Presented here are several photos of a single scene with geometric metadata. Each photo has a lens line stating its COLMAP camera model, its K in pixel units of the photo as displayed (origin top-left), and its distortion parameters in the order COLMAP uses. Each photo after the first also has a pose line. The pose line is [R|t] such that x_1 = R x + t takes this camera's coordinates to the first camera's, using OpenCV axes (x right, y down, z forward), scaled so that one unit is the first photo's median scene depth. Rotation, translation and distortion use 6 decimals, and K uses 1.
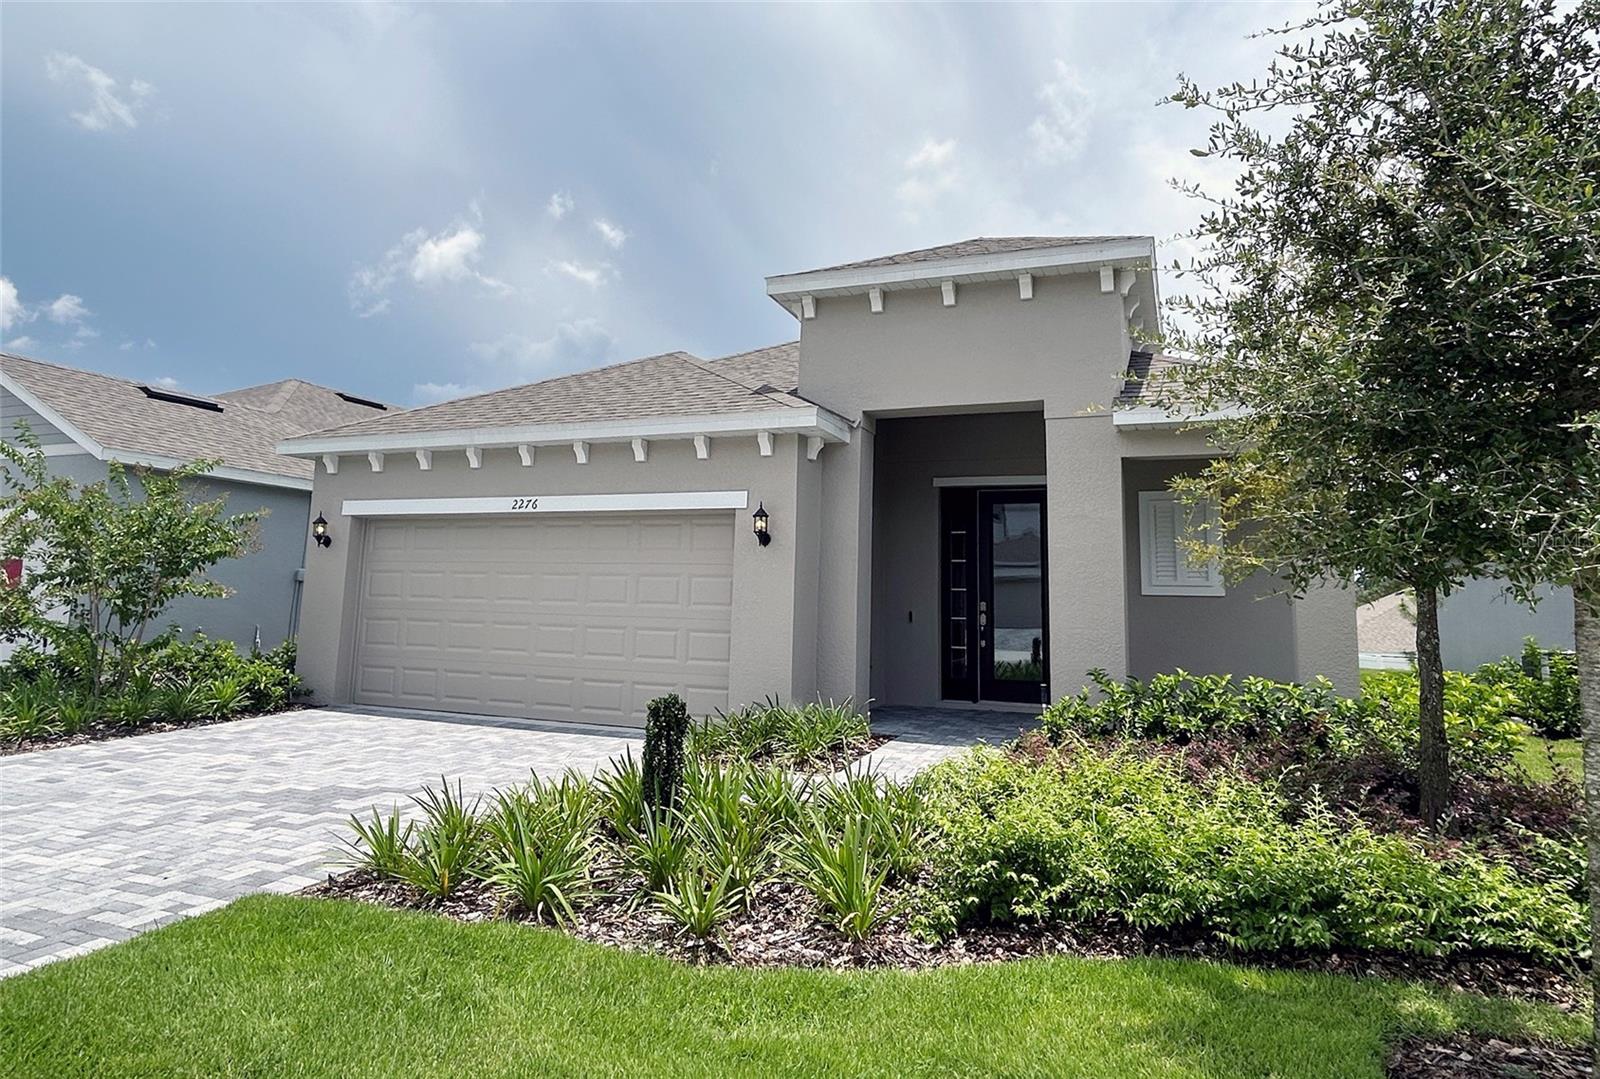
lens RADIAL K [[931.1, 0, 801.8], [0, 931.1, 480.8], [0, 0, 1]] dist [-0.001138, -0.000325]
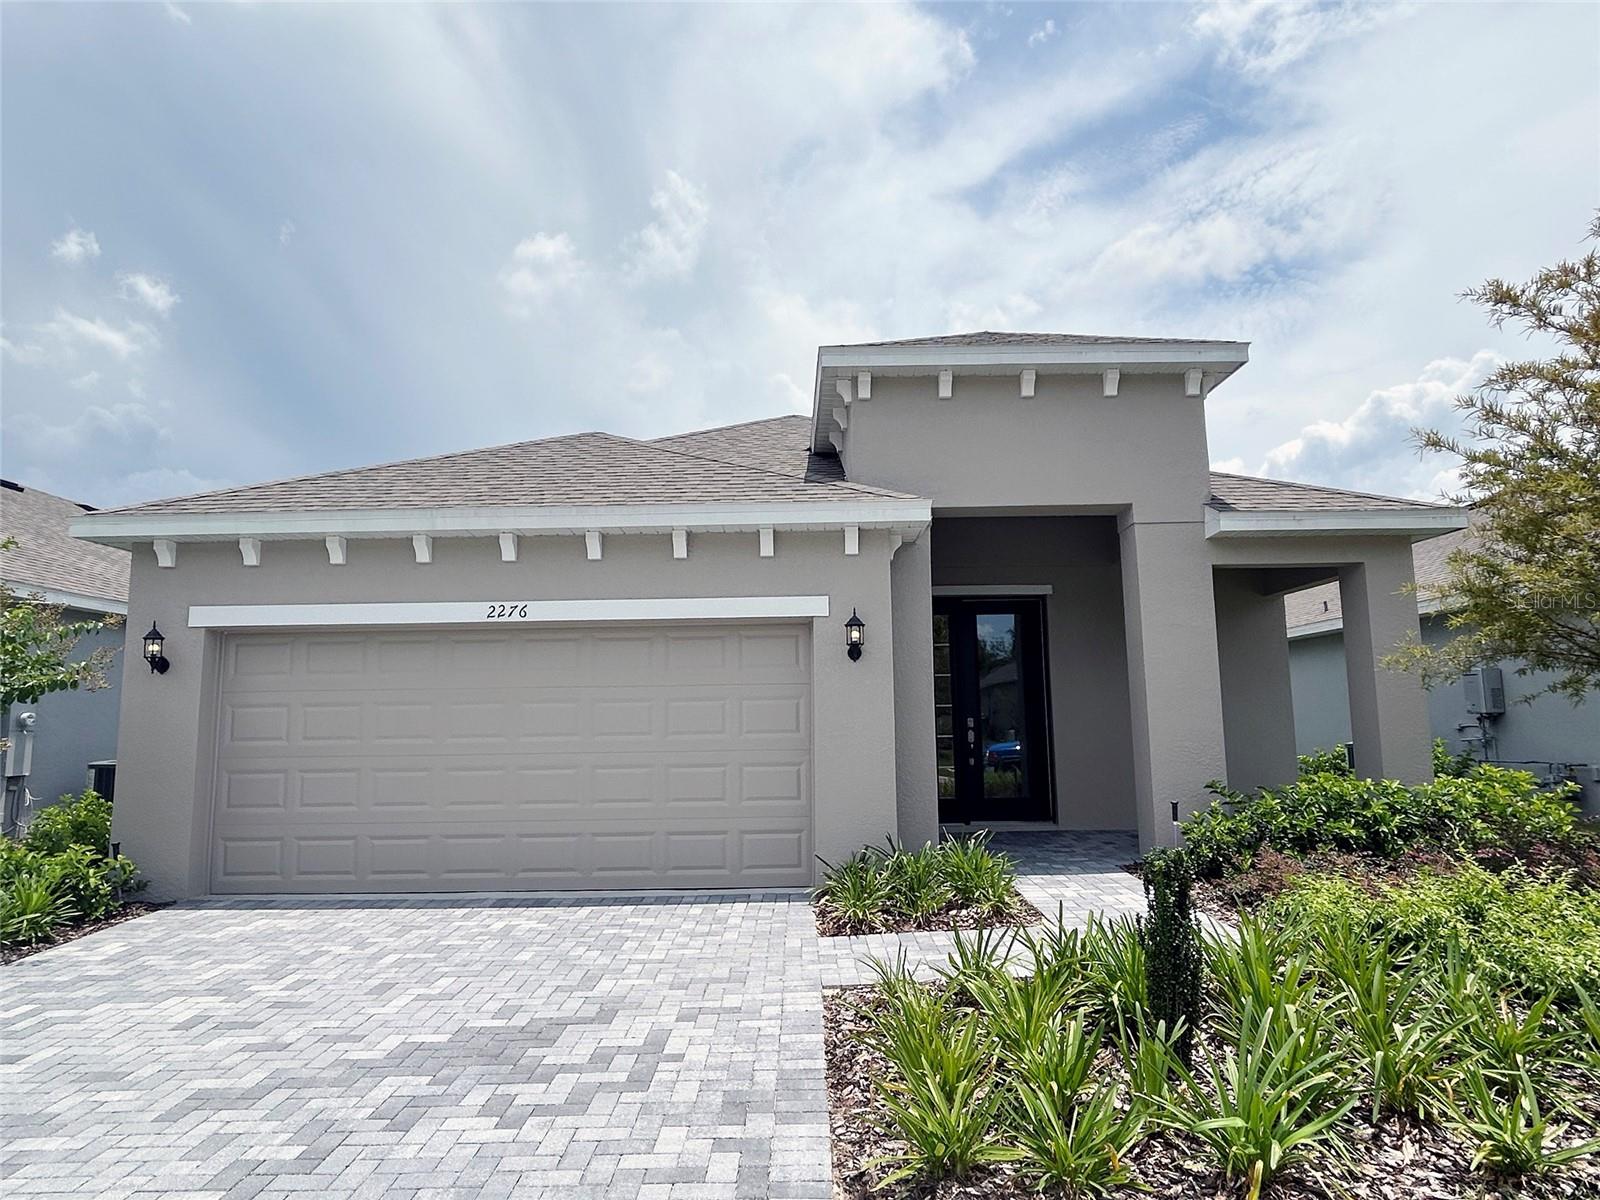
lens RADIAL K [[996.3, 0, 800.0], [0, 996.3, 600.0], [0, 0, 1]] dist [-0.003189, 0.000353]
pose [[0.930072, 0.007901, 0.367293, -0.378141], [-0.009811, 0.999946, 0.003333, 0.010695], [-0.367247, -0.006704, 0.930099, 0.152999]]
